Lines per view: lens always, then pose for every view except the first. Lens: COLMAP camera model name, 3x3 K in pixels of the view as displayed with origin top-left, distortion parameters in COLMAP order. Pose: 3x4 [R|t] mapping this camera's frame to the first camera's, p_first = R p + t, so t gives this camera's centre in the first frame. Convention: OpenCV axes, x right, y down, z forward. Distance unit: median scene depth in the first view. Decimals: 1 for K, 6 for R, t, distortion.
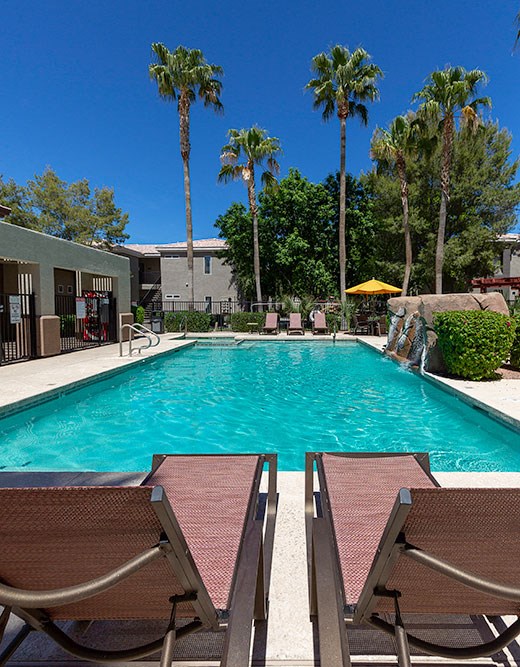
lens RADIAL K [[386.3, 0, 261.2], [0, 386.3, 322.3], [0, 0, 1]] dist [-0.002991, 0.000483]
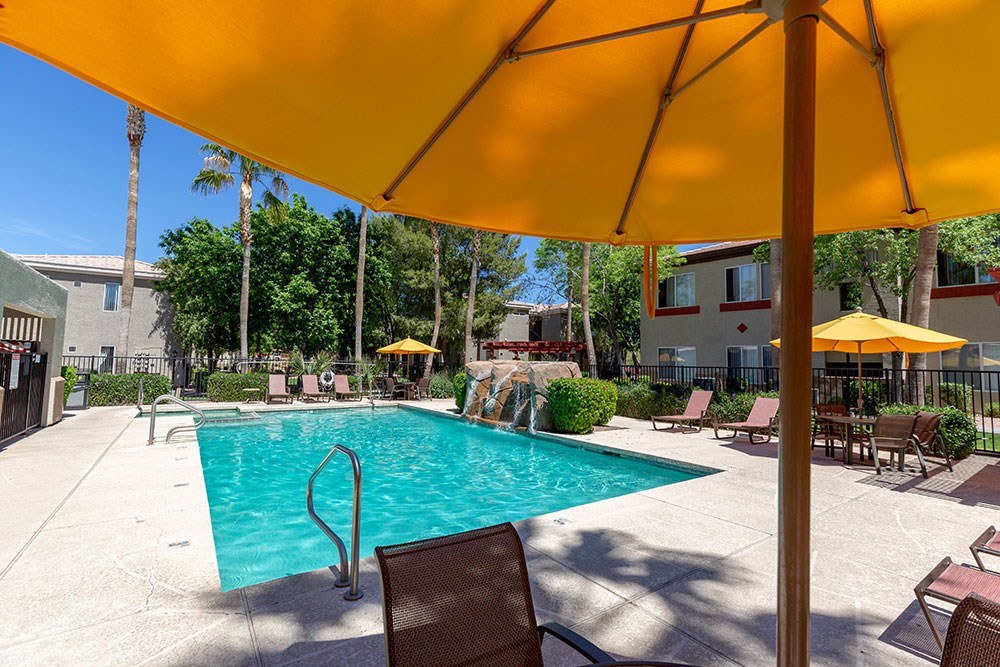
lens RADIAL K [[486.6, 0, 500.0], [0, 486.6, 333.5], [0, 0, 1]] dist [0.001008, 0.000016]
pose [[0.787297, 0.050081, 0.614536, -0.207724], [0.010621, 0.995446, -0.094730, -0.008802], [-0.616482, 0.081108, 0.783180, -0.031744]]
